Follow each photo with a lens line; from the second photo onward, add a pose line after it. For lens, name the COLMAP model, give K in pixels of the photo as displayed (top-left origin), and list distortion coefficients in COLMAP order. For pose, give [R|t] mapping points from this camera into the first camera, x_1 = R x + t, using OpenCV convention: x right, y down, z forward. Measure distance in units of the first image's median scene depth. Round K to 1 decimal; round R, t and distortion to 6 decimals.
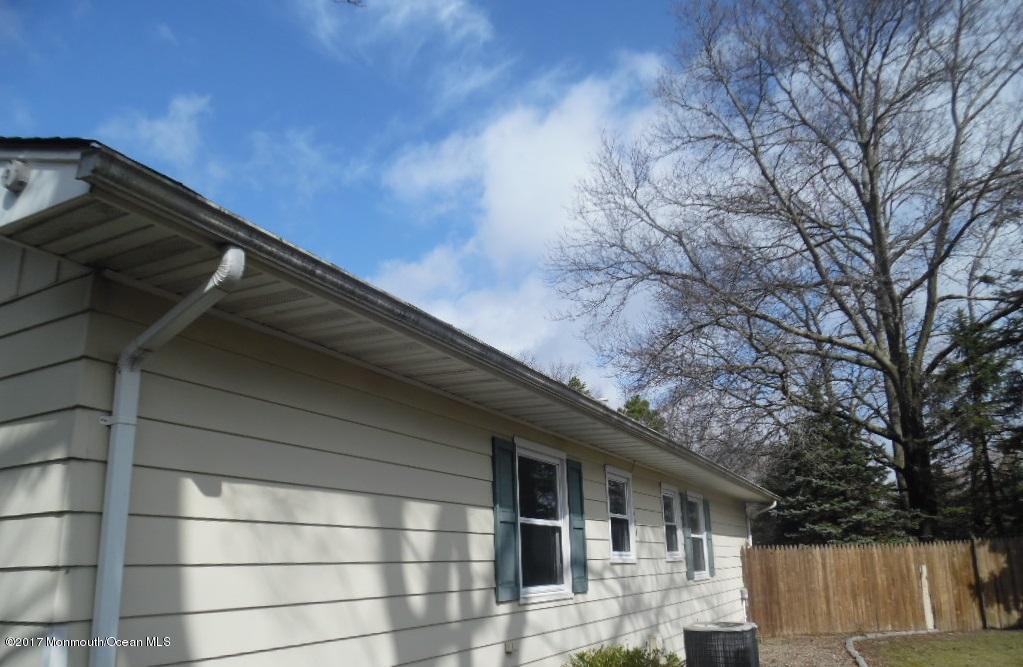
lens RADIAL K [[725.9, 0, 509.2], [0, 725.9, 376.6], [0, 0, 1]] dist [-0.031903, -0.001541]
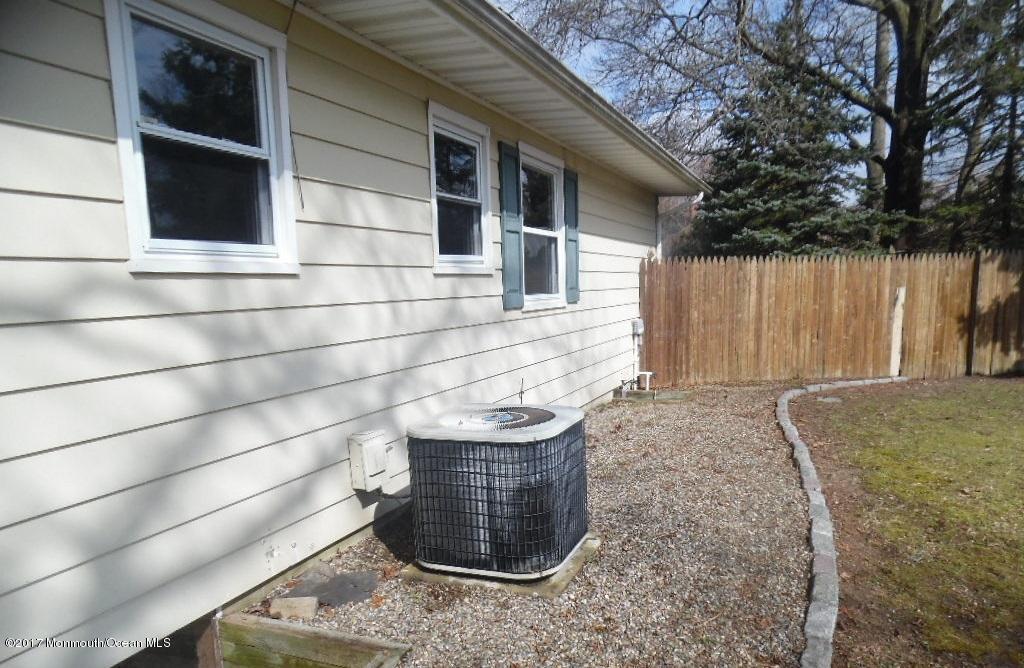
lens RADIAL K [[718.6, 0, 509.9], [0, 718.6, 384.3], [0, 0, 1]] dist [-0.003997, -0.003052]
pose [[0.997633, -0.010060, 0.068022, 0.155351], [-0.016430, 0.925710, 0.377878, 0.095629], [-0.066770, -0.378101, 0.923353, 0.356507]]
